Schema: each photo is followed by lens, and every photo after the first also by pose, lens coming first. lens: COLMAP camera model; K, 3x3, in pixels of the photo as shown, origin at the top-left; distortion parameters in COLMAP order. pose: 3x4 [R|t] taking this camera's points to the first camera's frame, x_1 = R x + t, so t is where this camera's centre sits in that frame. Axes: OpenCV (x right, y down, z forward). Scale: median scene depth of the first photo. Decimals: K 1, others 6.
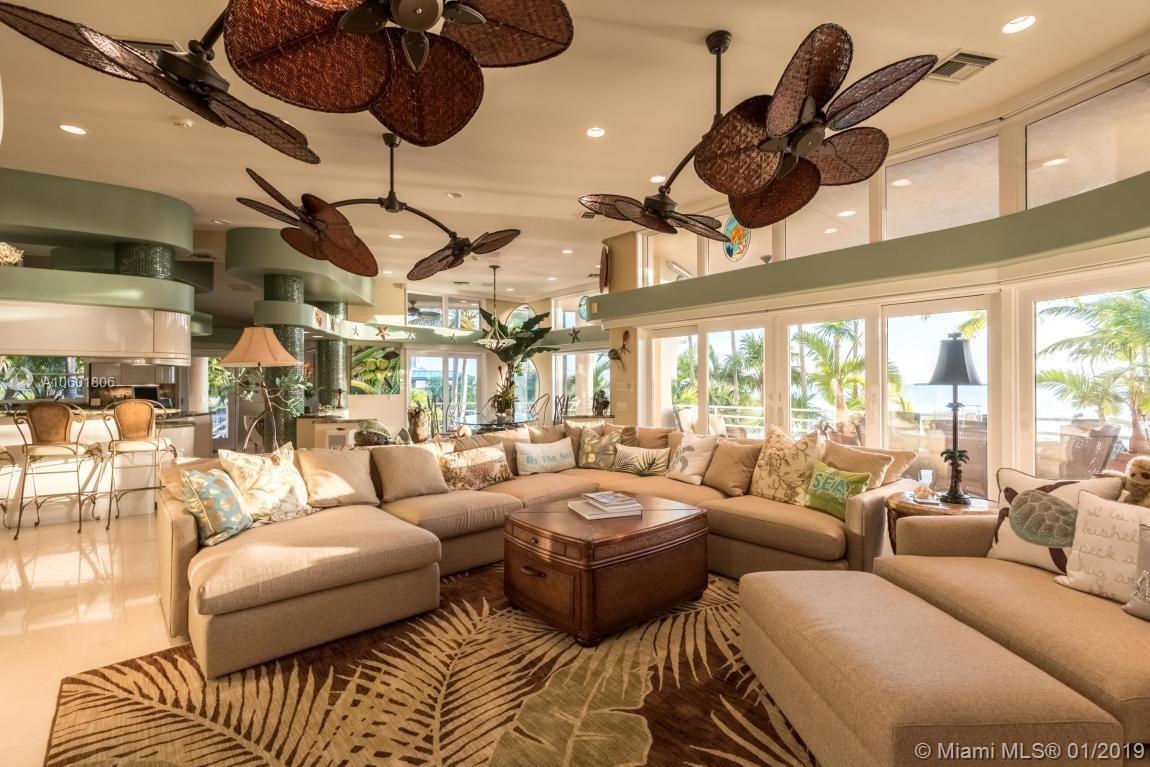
lens RADIAL K [[521.0, 0, 576.7], [0, 521.0, 378.9], [0, 0, 1]] dist [0.014990, -0.000127]
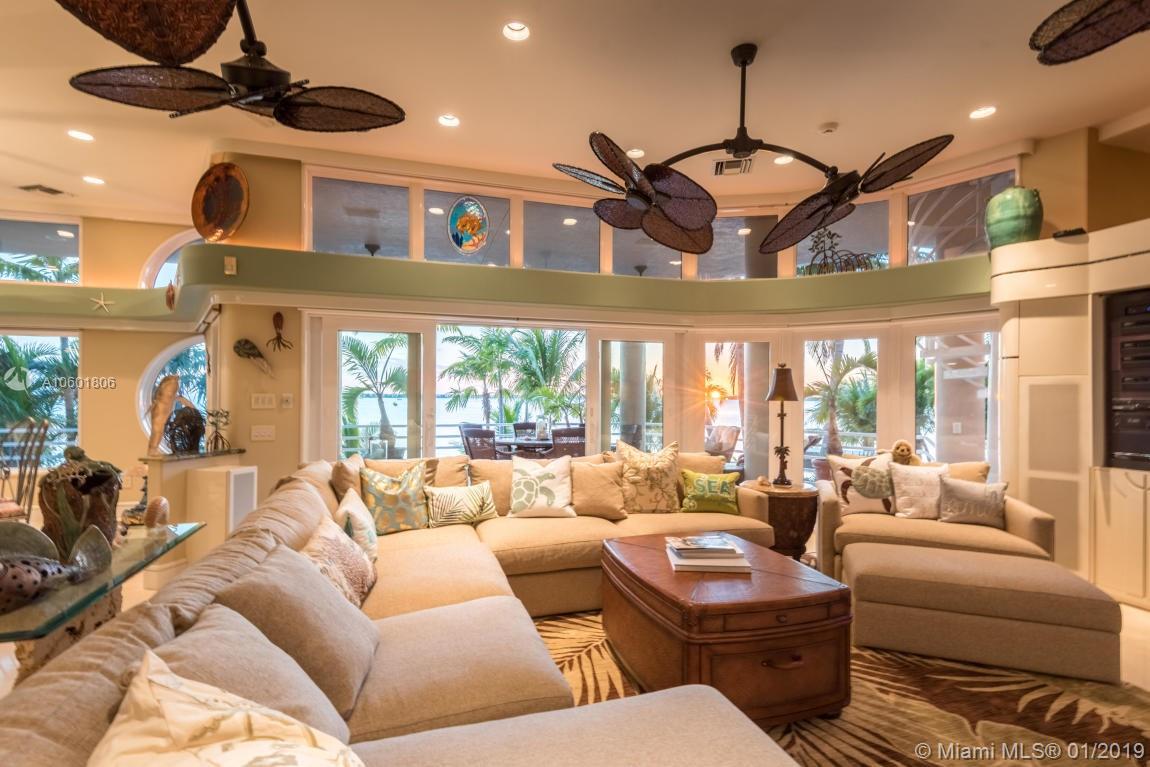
lens RADIAL K [[552.1, 0, 580.7], [0, 552.1, 394.7], [0, 0, 1]] dist [0.038192, -0.019445]
pose [[0.406616, 0.008820, 0.913556, -0.357740], [-0.014694, 0.999887, -0.003114, 0.003393], [-0.913481, -0.012158, 0.406700, 0.374469]]
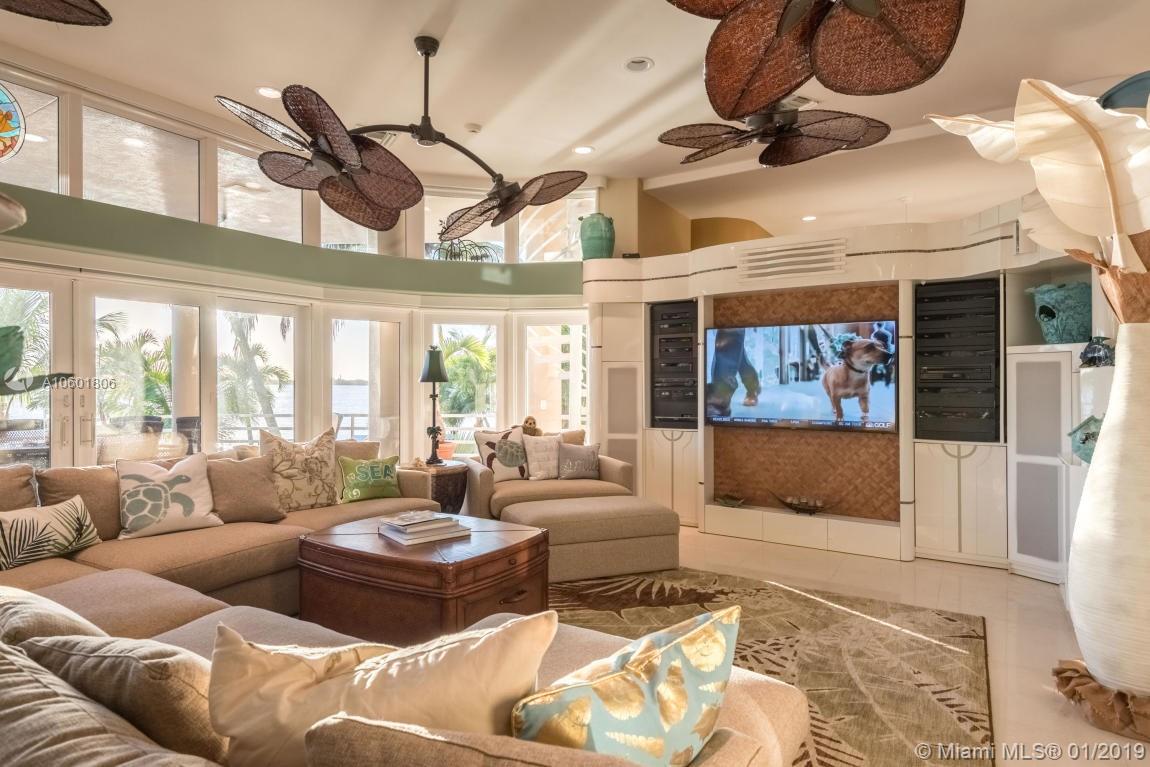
lens RADIAL K [[632.8, 0, 575.0], [0, 632.8, 383.5], [0, 0, 1]] dist [0.034287, -0.001202]
pose [[-0.292331, 0.001546, 0.956316, -0.441164], [-0.004223, 0.999987, -0.002908, 0.008063], [-0.956308, -0.004888, -0.292320, 0.478819]]
